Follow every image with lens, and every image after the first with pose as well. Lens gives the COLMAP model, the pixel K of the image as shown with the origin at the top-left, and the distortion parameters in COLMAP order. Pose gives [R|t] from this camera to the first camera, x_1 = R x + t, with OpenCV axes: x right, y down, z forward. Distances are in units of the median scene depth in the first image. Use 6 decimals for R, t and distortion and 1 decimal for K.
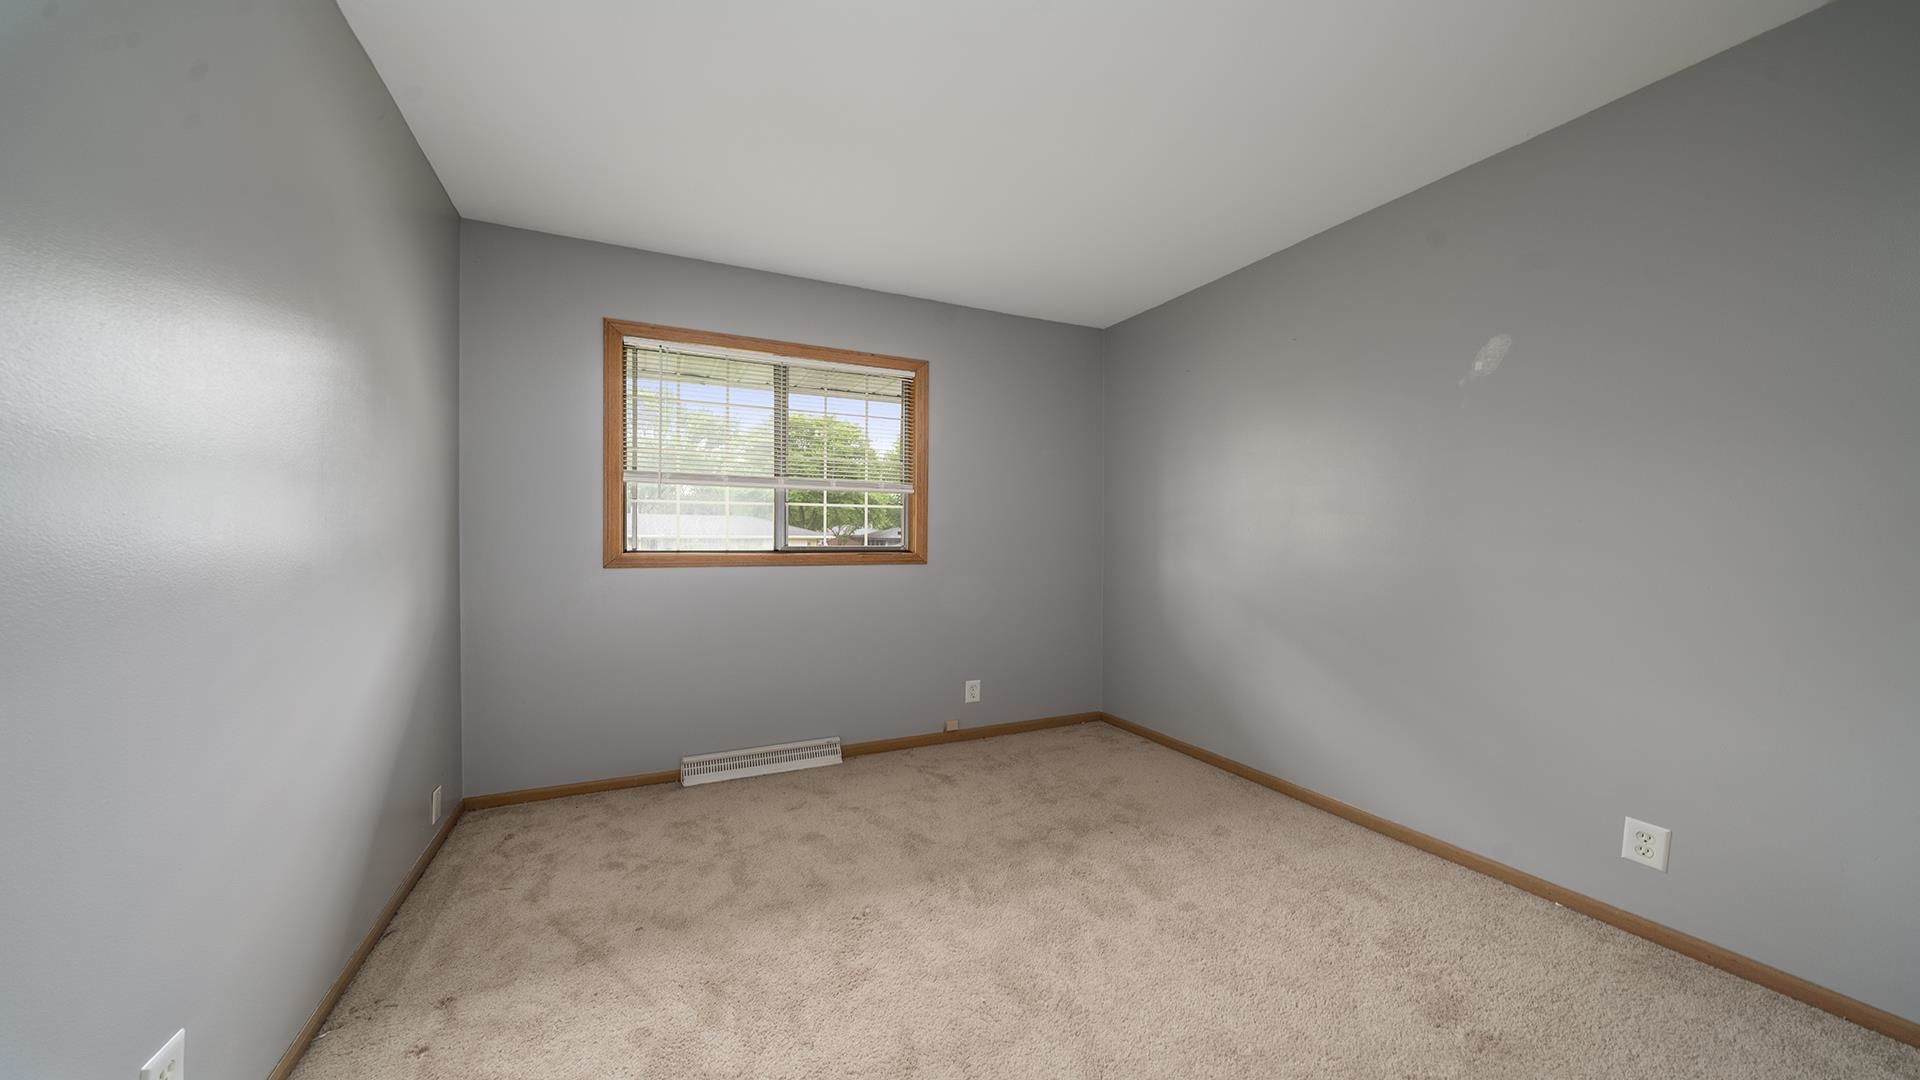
lens RADIAL K [[652.9, 0, 954.9], [0, 652.9, 535.9], [0, 0, 1]] dist [-0.008114, 0.000206]
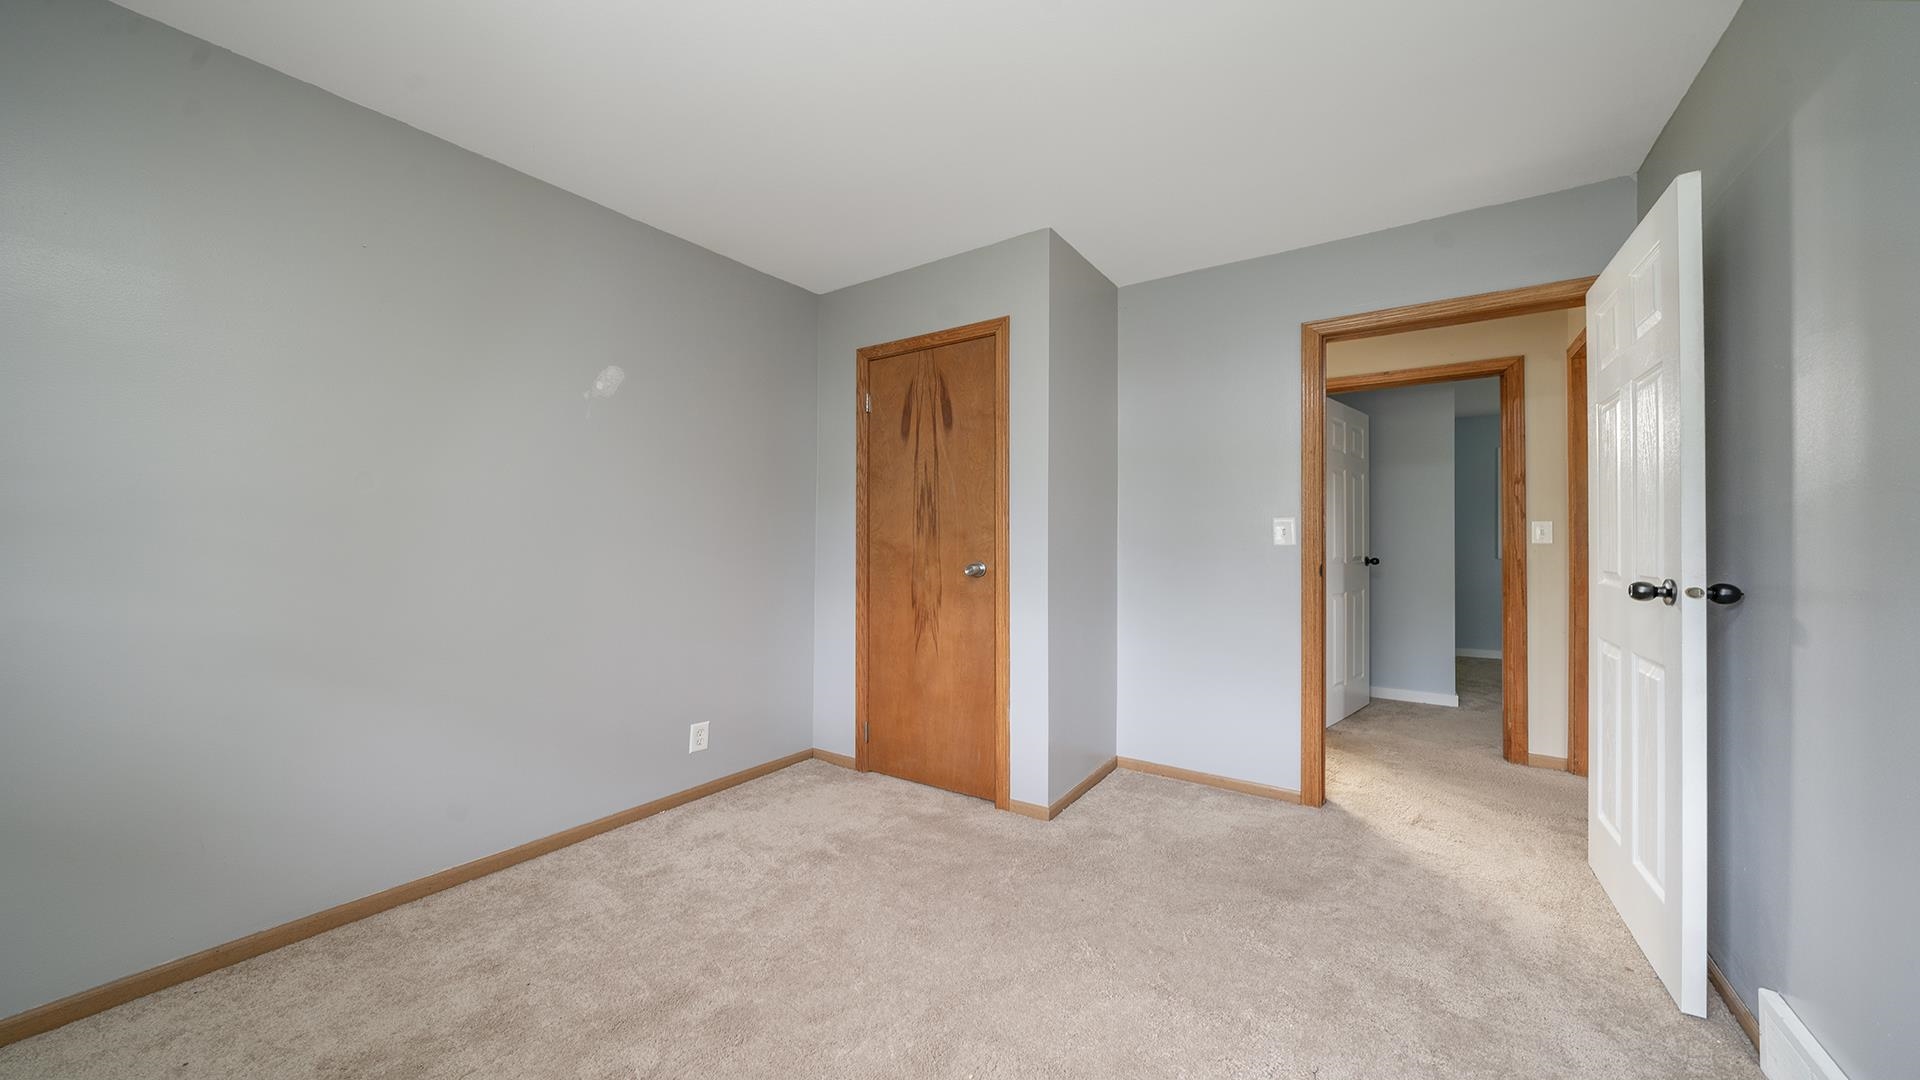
lens RADIAL K [[652.9, 0, 963.0], [0, 652.9, 540.2], [0, 0, 1]] dist [-0.008114, 0.000206]
pose [[-0.498060, -0.004734, 0.867129, -0.525753], [-0.006892, 0.999975, 0.001501, -0.000116], [-0.867115, -0.005229, -0.498081, 1.092984]]
